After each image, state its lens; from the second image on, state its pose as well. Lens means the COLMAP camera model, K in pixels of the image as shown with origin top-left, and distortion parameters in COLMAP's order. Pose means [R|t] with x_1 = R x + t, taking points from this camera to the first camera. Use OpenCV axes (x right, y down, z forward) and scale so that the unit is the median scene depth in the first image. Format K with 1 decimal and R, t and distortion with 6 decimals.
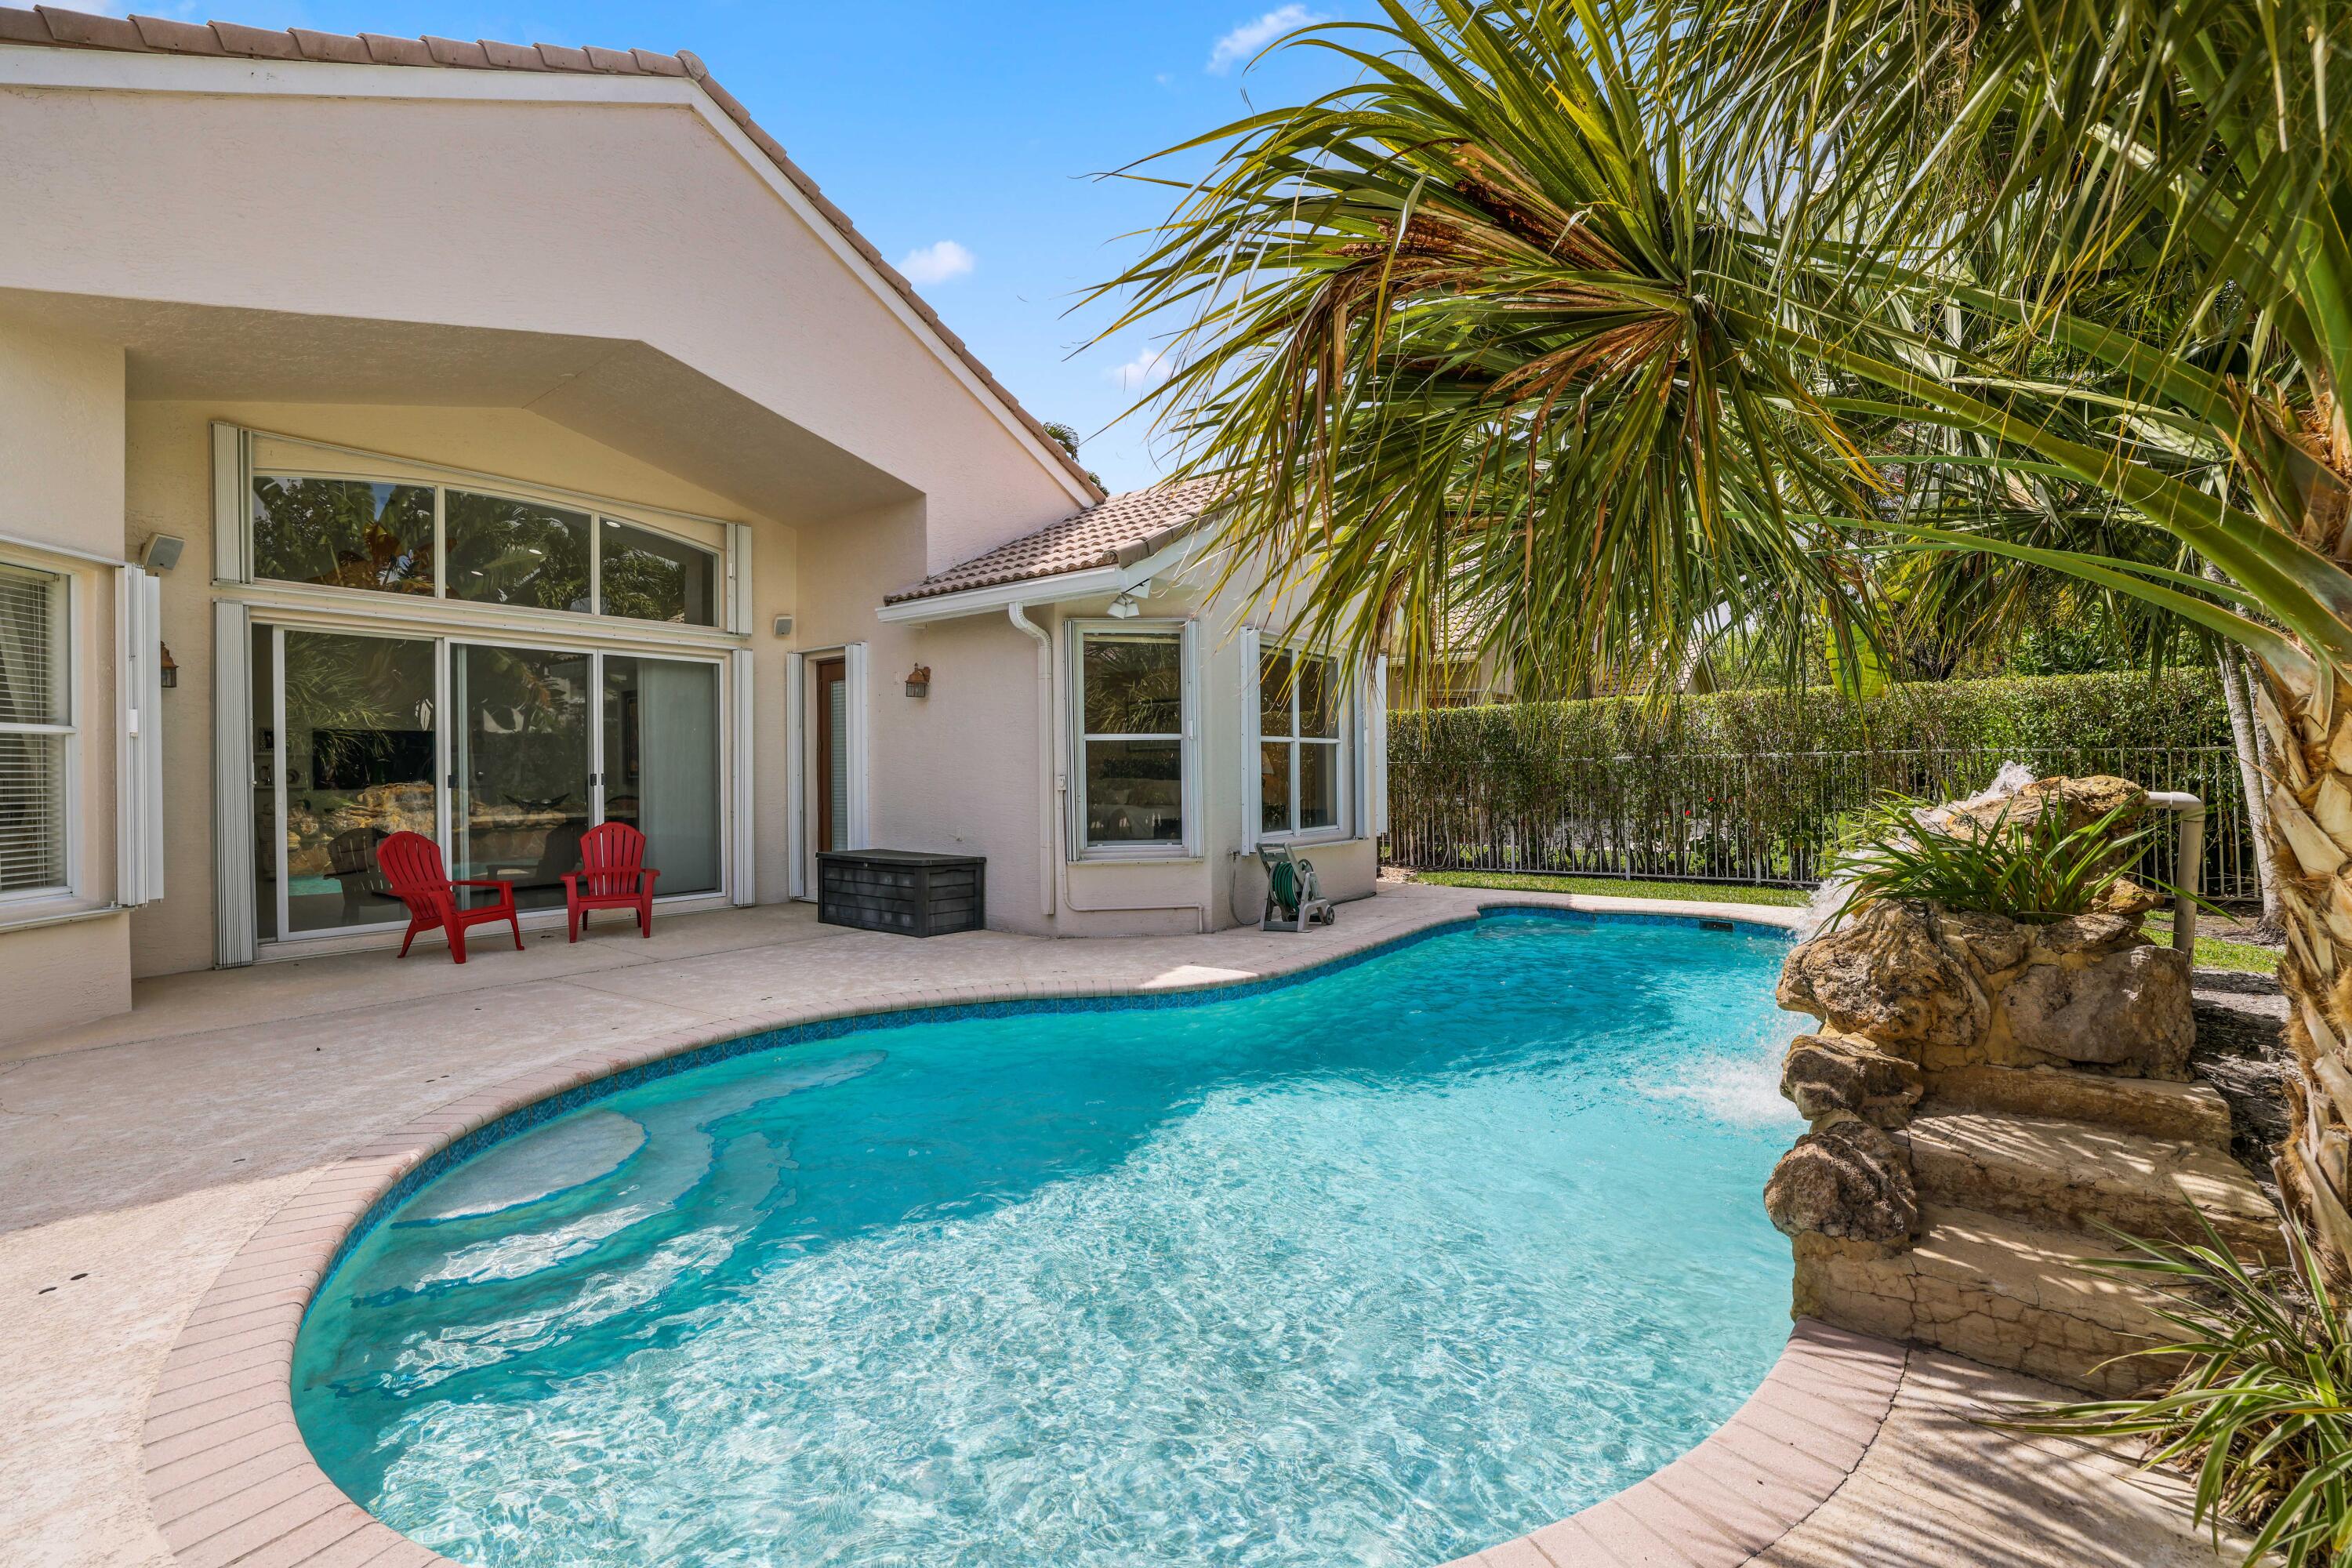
lens RADIAL K [[1035.2, 0, 1184.7], [0, 1035.2, 776.8], [0, 0, 1]] dist [-0.019600, 0.000563]
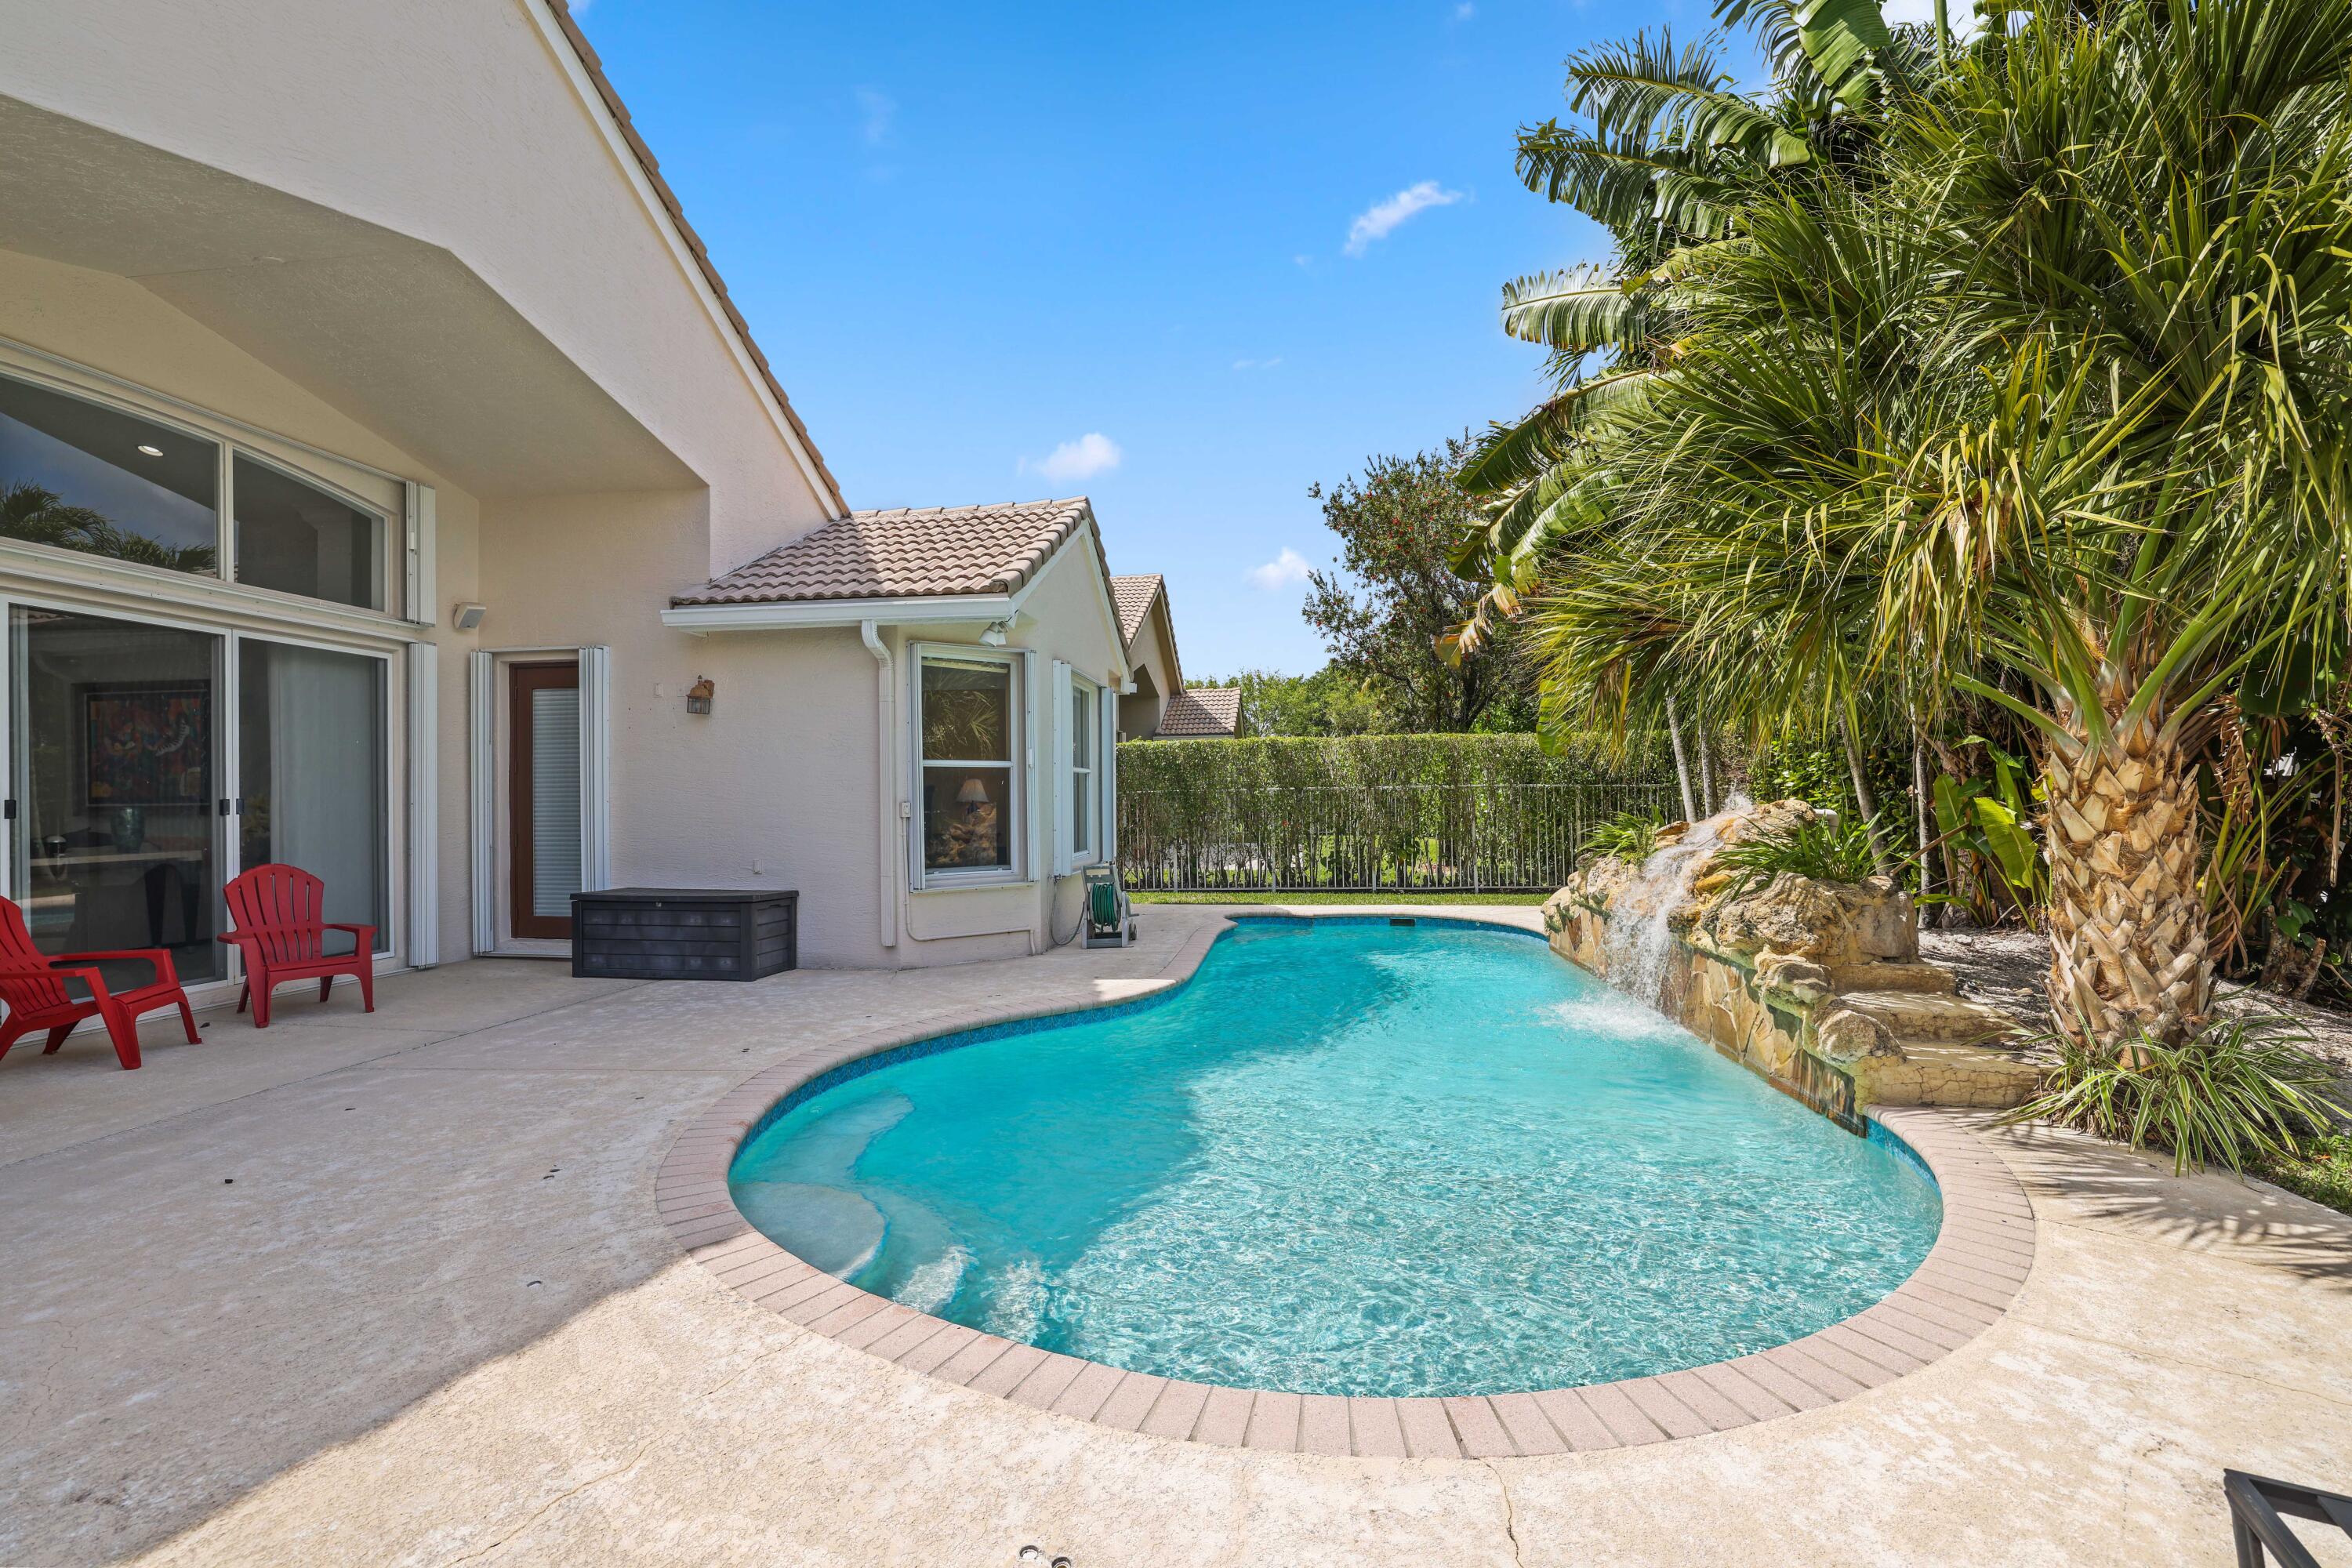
lens RADIAL K [[1046.1, 0, 1197.5], [0, 1046.1, 801.0], [0, 0, 1]] dist [-0.051839, 0.023177]
pose [[0.857885, 0.002985, 0.513834, -0.362961], [0.001272, 0.999968, -0.007933, 0.005566], [-0.513841, 0.007460, 0.857853, 0.022730]]
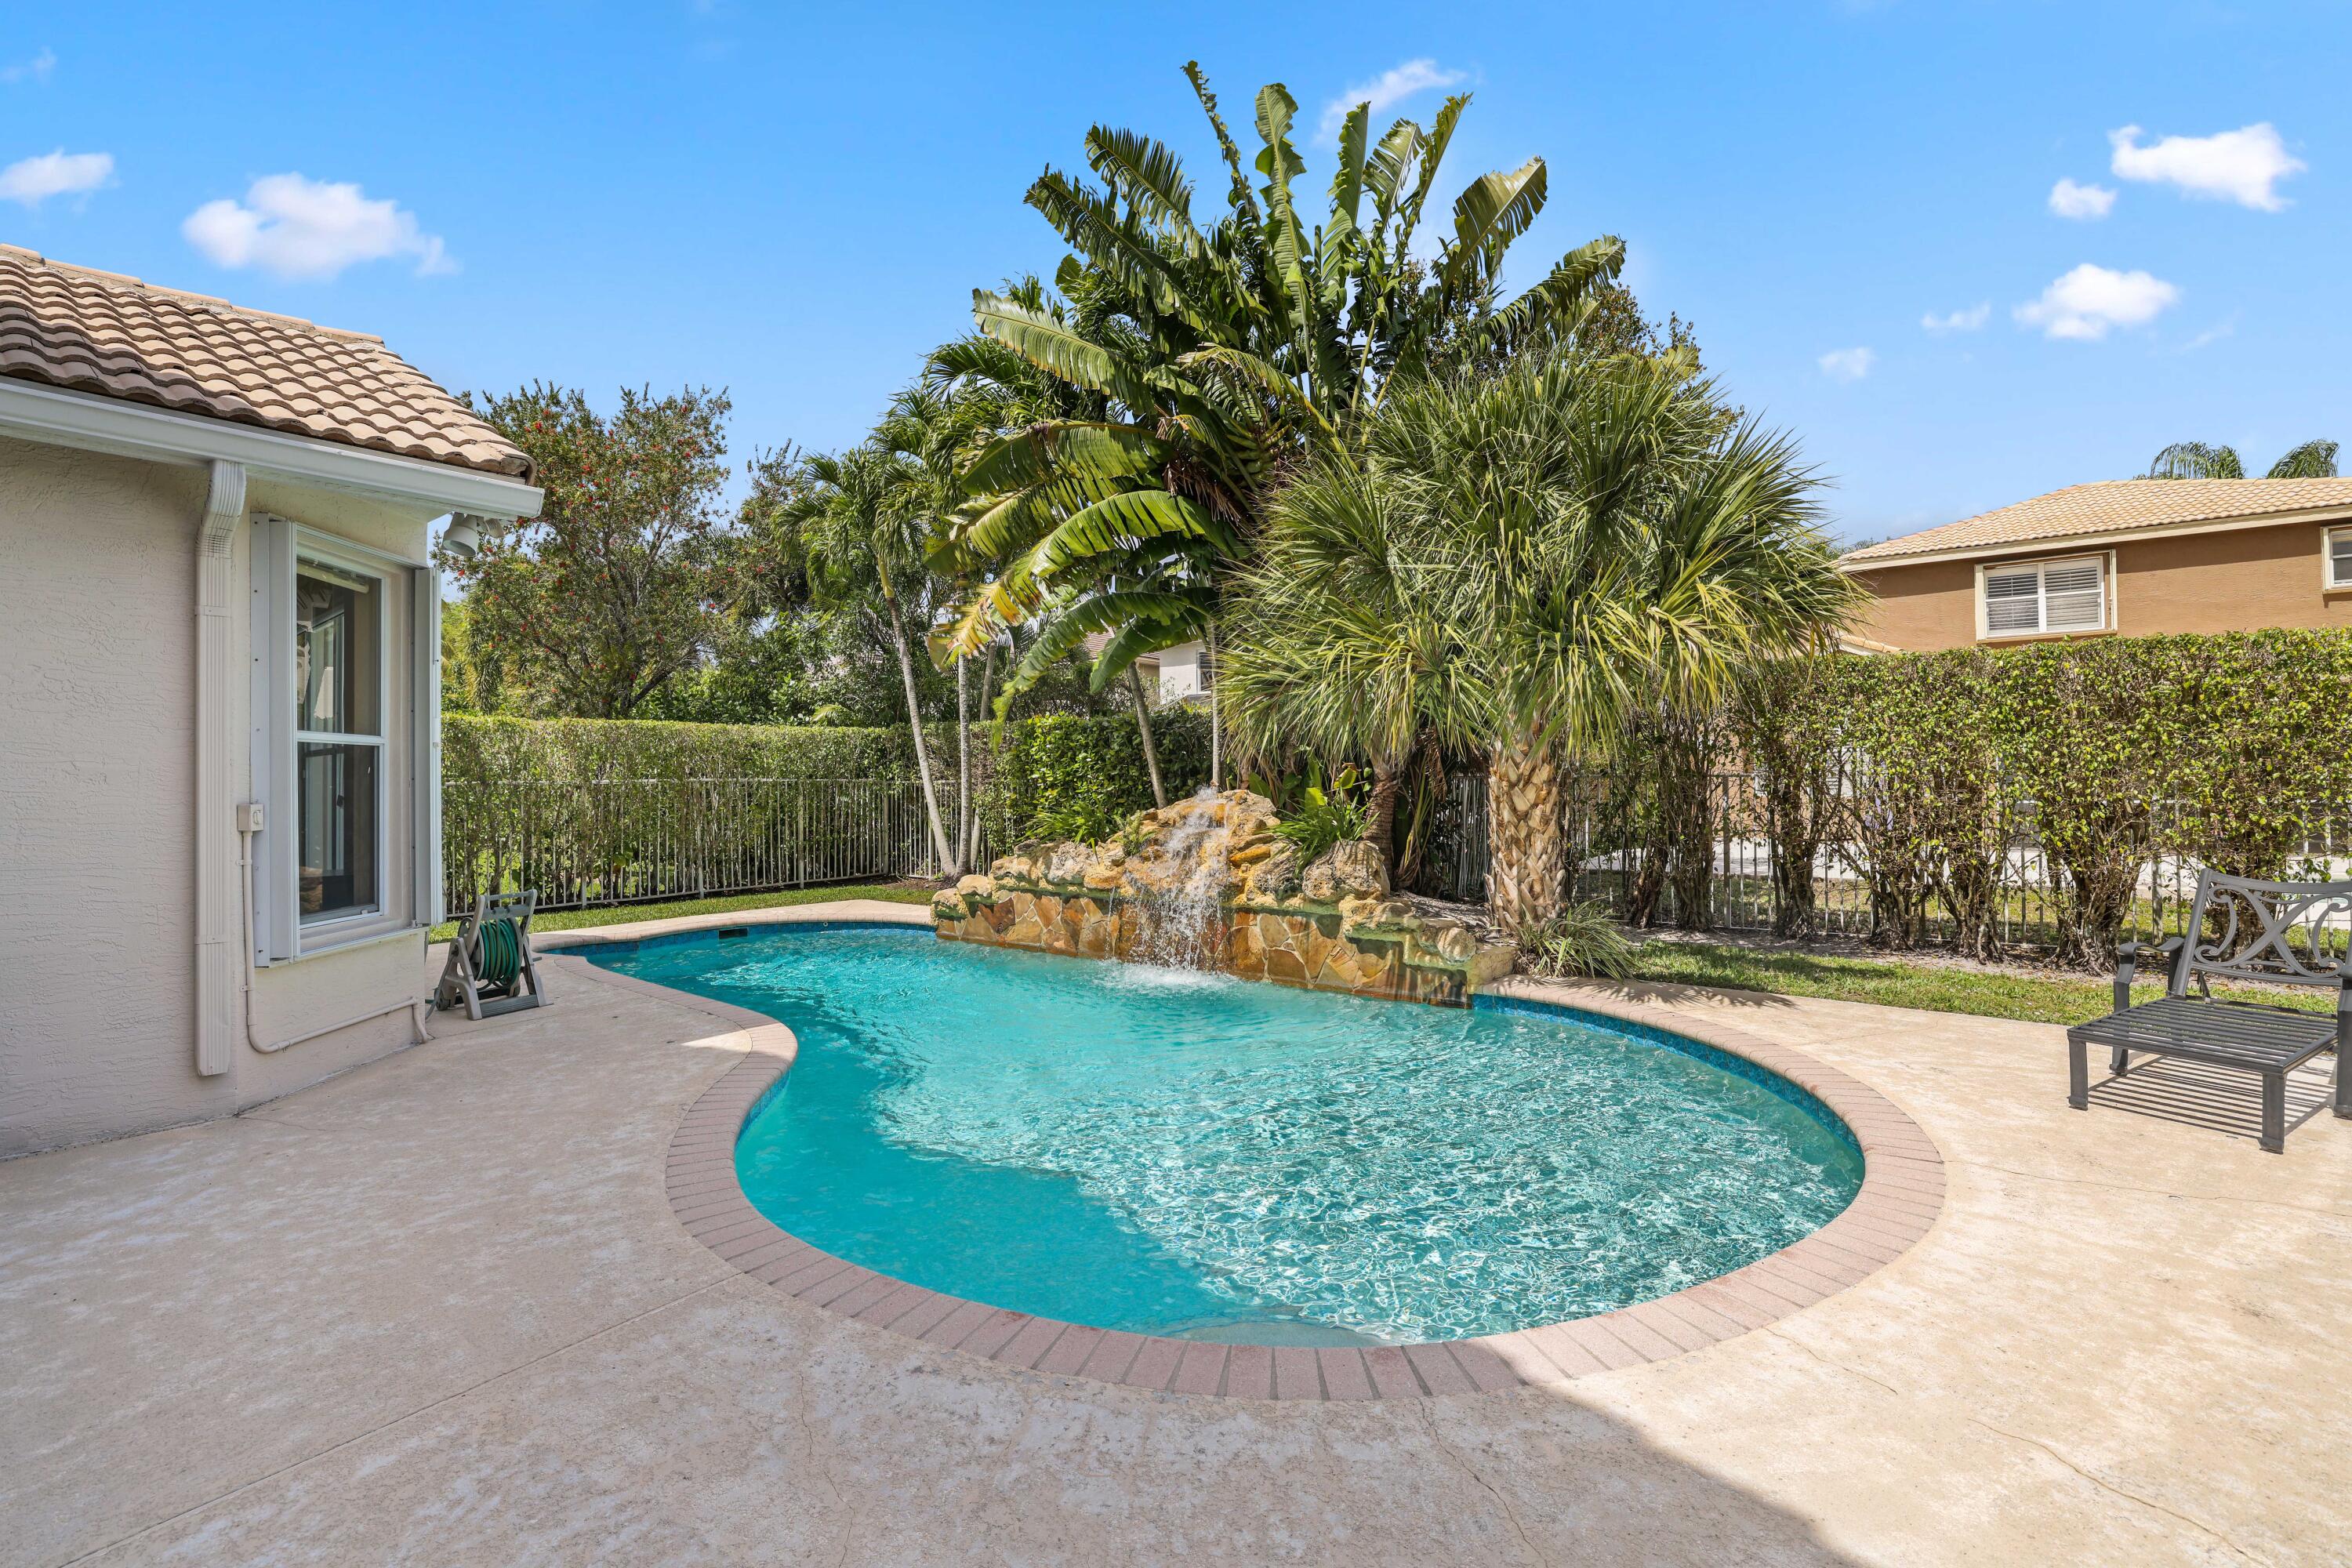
lens RADIAL K [[1035.2, 0, 1184.7], [0, 1035.2, 776.8], [0, 0, 1]] dist [-0.019600, 0.000563]
pose [[0.016749, 0.014543, 0.999754, -0.595287], [0.019430, 0.999701, -0.014868, 0.000972], [-0.999671, 0.019674, 0.016461, 0.484479]]
